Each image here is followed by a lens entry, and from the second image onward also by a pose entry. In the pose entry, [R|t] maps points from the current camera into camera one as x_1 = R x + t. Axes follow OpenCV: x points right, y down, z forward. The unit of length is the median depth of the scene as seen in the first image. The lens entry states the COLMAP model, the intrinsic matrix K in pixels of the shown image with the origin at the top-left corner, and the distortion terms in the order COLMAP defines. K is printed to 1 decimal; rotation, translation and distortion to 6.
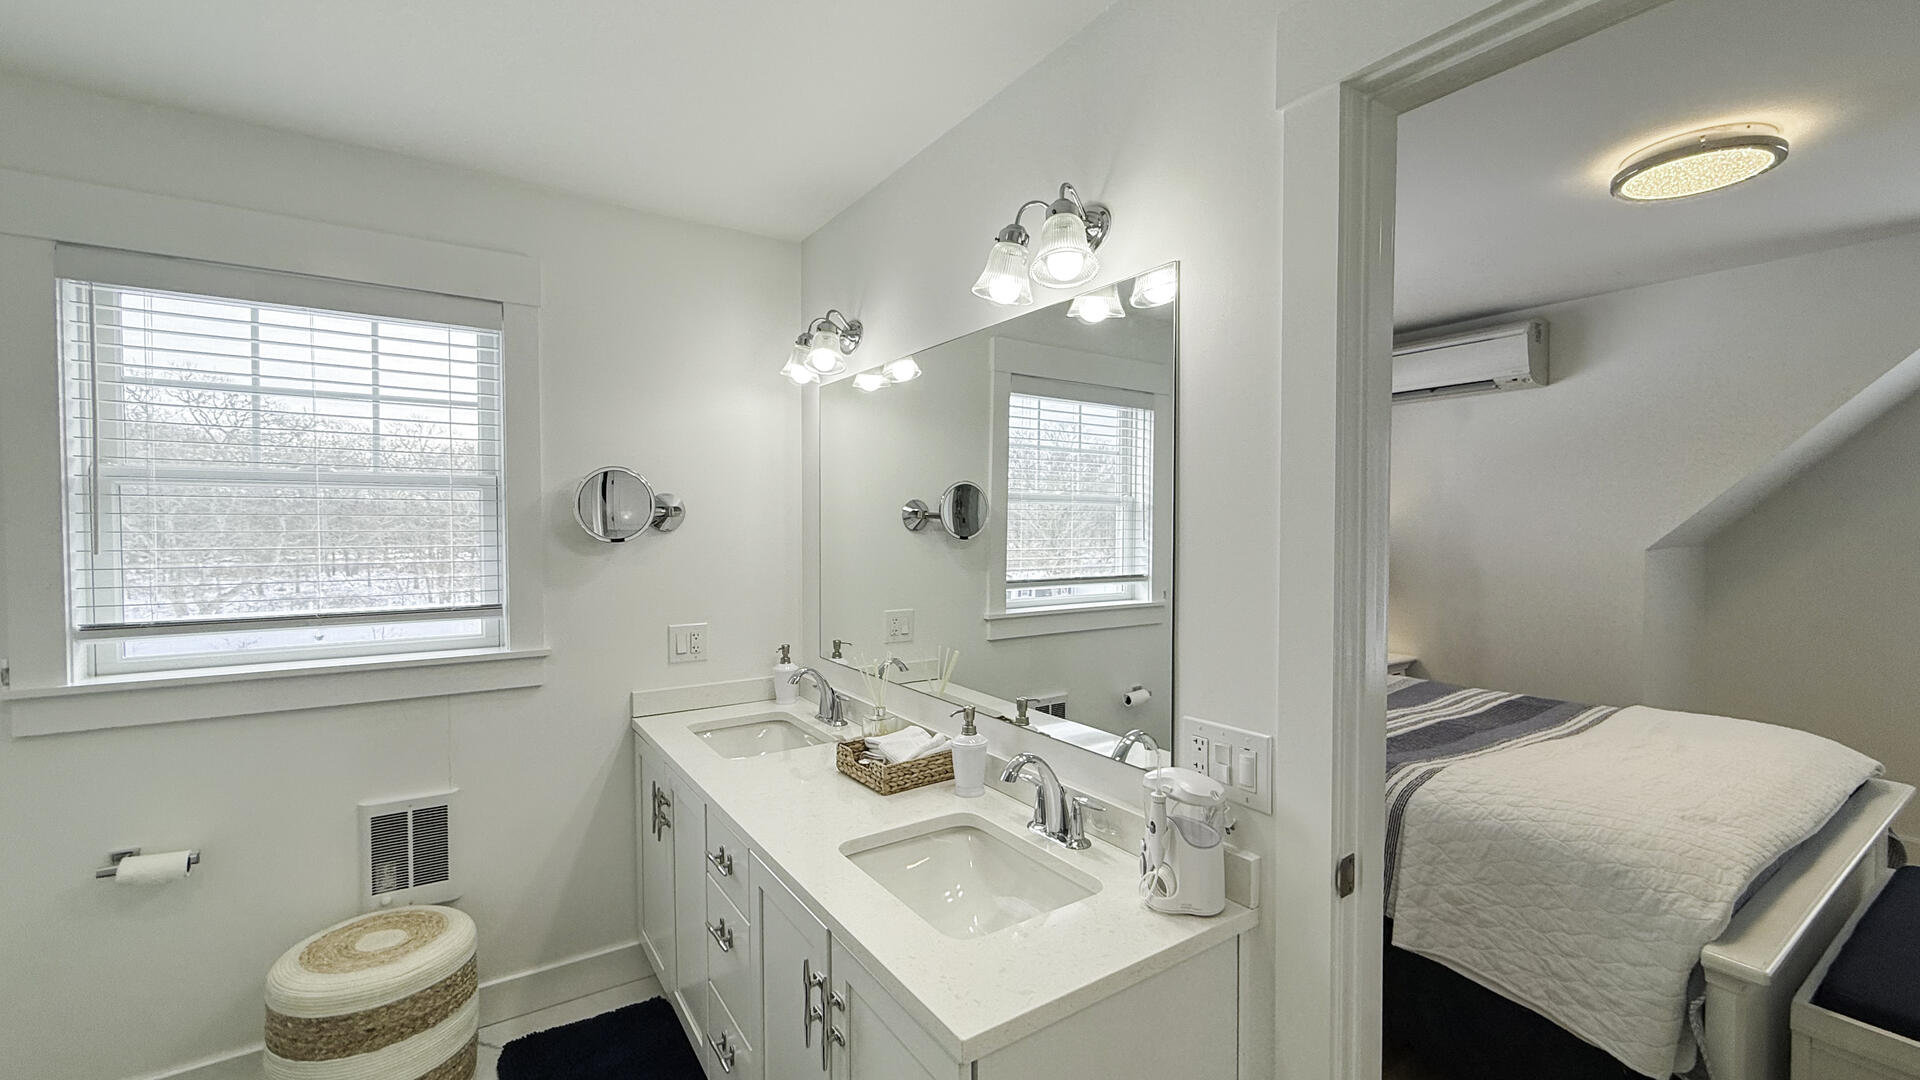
lens RADIAL K [[770.1, 0, 947.9], [0, 770.1, 539.0], [0, 0, 1]] dist [0.002318, -0.000048]
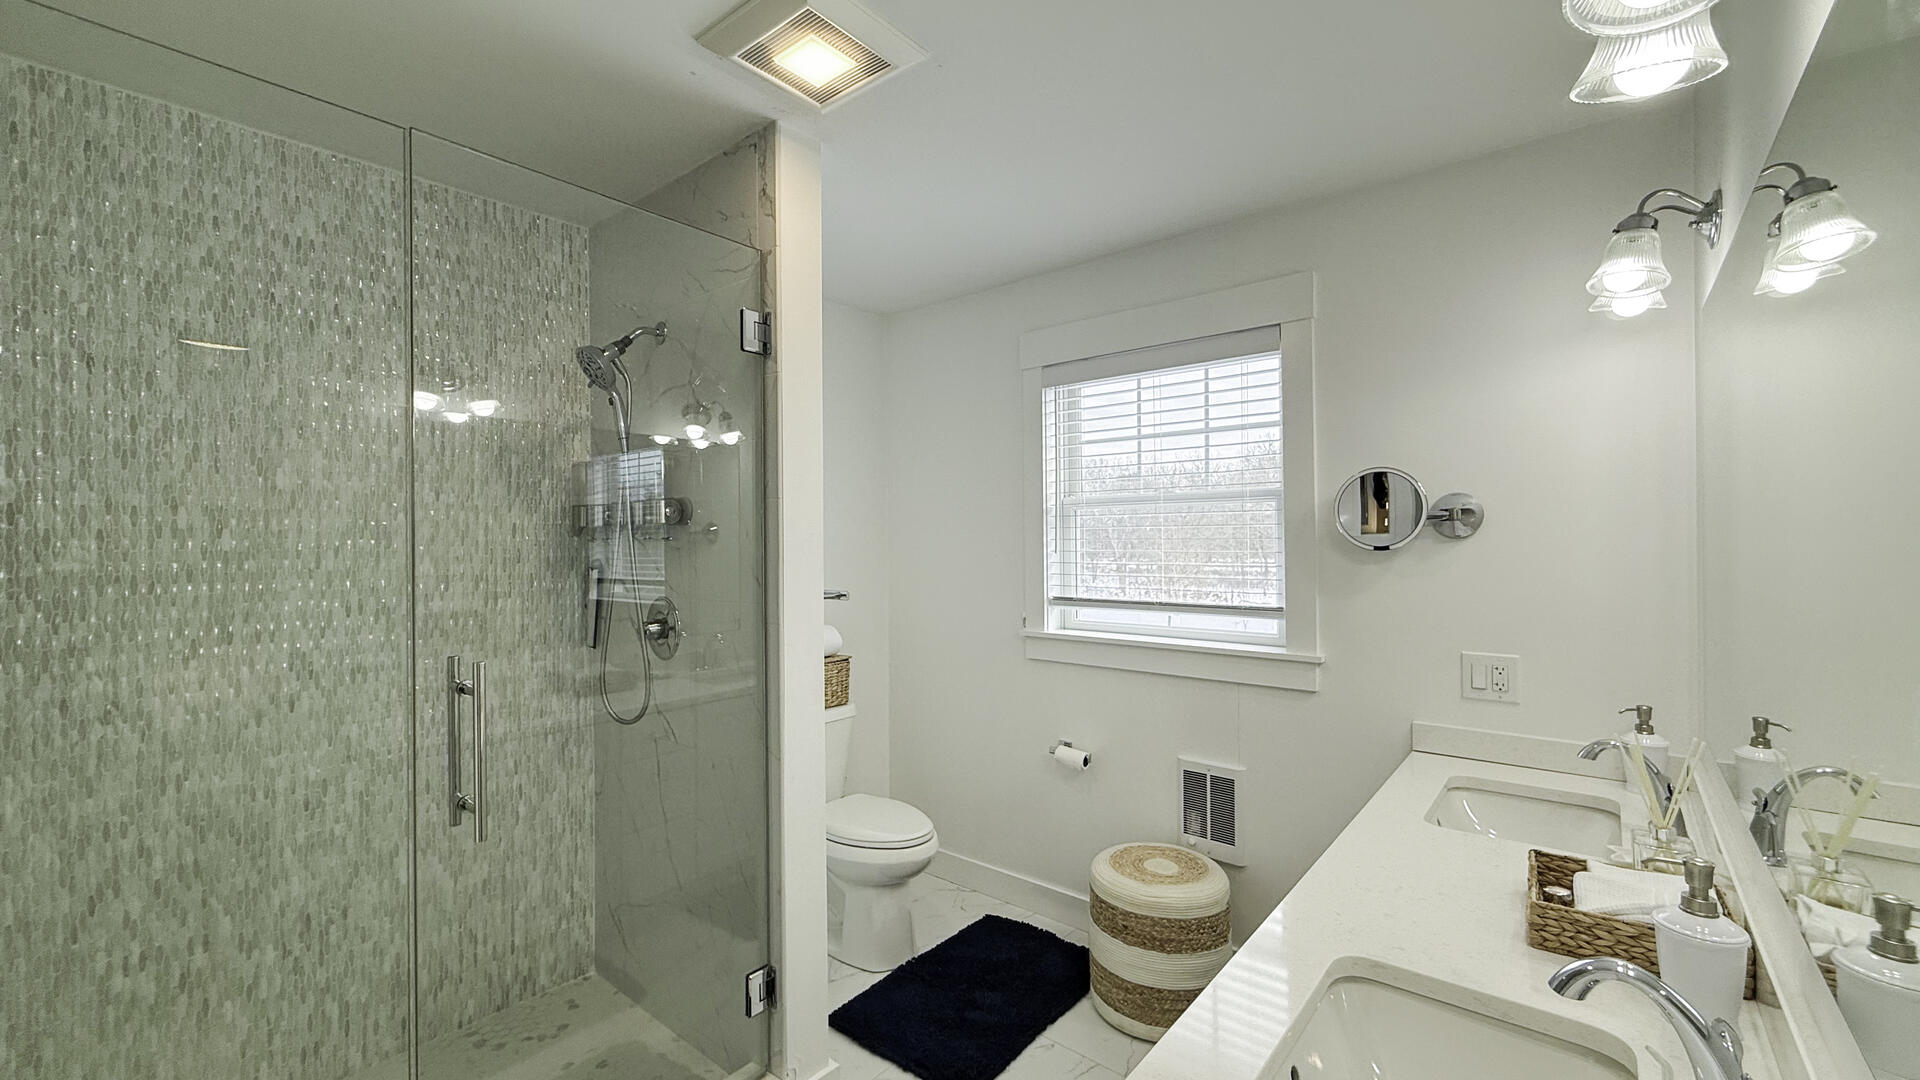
lens RADIAL K [[770.1, 0, 951.6], [0, 770.1, 529.7], [0, 0, 1]] dist [0.002318, -0.000048]
pose [[0.295687, -0.009703, -0.955236, 0.361206], [-0.005430, 0.999915, -0.011838, -0.008818], [0.955269, 0.008687, 0.295609, 0.300434]]
